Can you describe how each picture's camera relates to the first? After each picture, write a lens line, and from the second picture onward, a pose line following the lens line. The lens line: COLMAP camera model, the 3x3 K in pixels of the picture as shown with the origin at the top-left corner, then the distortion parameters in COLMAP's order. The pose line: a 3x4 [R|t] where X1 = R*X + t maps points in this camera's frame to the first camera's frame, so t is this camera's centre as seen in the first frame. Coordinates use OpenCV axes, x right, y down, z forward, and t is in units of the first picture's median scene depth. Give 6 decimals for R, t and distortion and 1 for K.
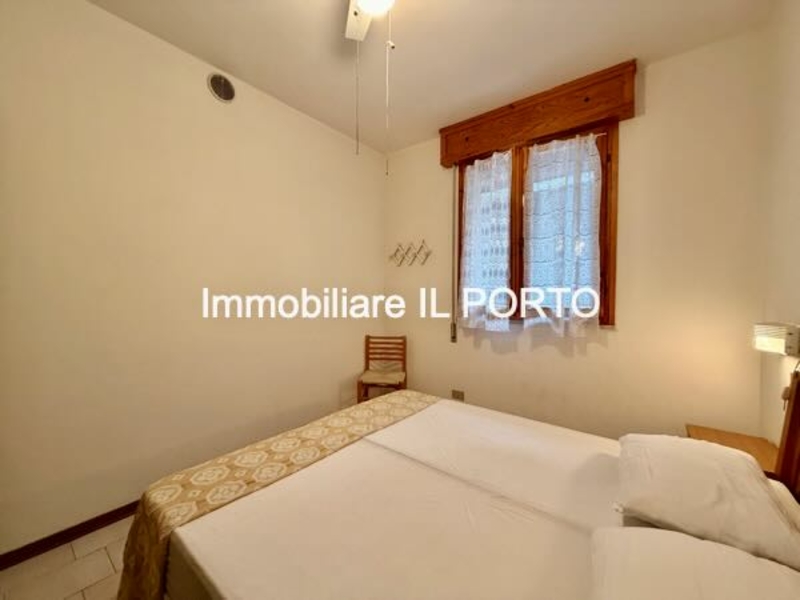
lens RADIAL K [[318.2, 0, 388.6], [0, 318.2, 297.0], [0, 0, 1]] dist [-0.003160, 0.000193]
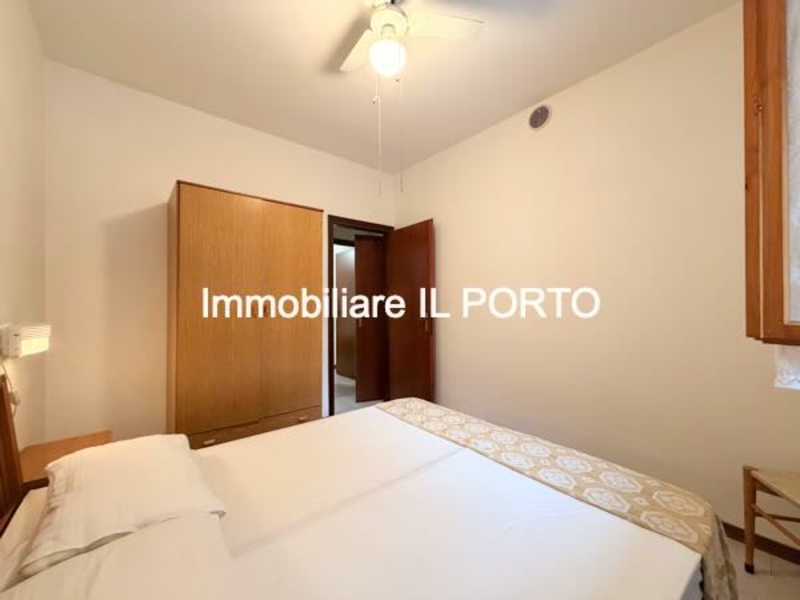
lens RADIAL K [[318.2, 0, 400.1], [0, 318.2, 300.6], [0, 0, 1]] dist [-0.003160, 0.000193]
pose [[-0.202008, 0.019835, -0.979183, 0.715434], [0.029784, 0.999457, 0.014101, -0.041239], [0.978931, -0.026315, -0.202489, 0.749939]]
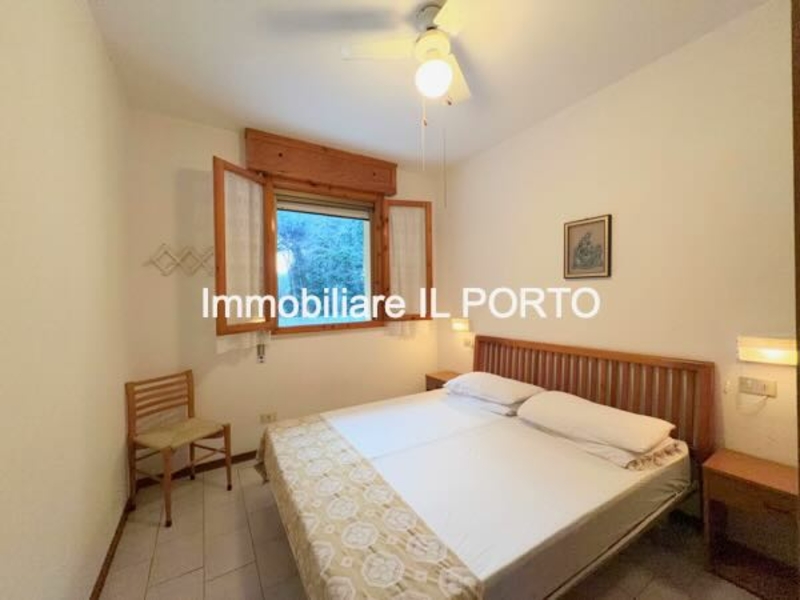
lens RADIAL K [[318.2, 0, 405.0], [0, 318.2, 304.7], [0, 0, 1]] dist [-0.003160, 0.000193]
pose [[0.338888, -0.020282, 0.940608, -0.715753], [0.033900, 0.999382, 0.009336, -0.032701], [-0.940216, 0.028723, 0.339366, 0.394533]]
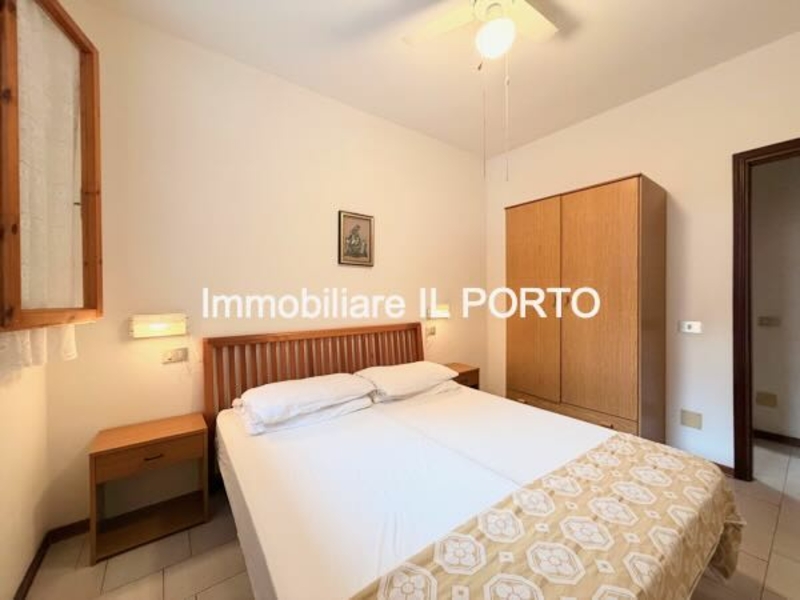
lens RADIAL K [[318.2, 0, 395.2], [0, 318.2, 300.4], [0, 0, 1]] dist [-0.003160, 0.000193]
pose [[-0.962590, 0.011739, 0.270709, -0.015032], [0.018595, 0.999568, 0.022774, 0.015055], [-0.270325, 0.026956, -0.962392, 1.259995]]
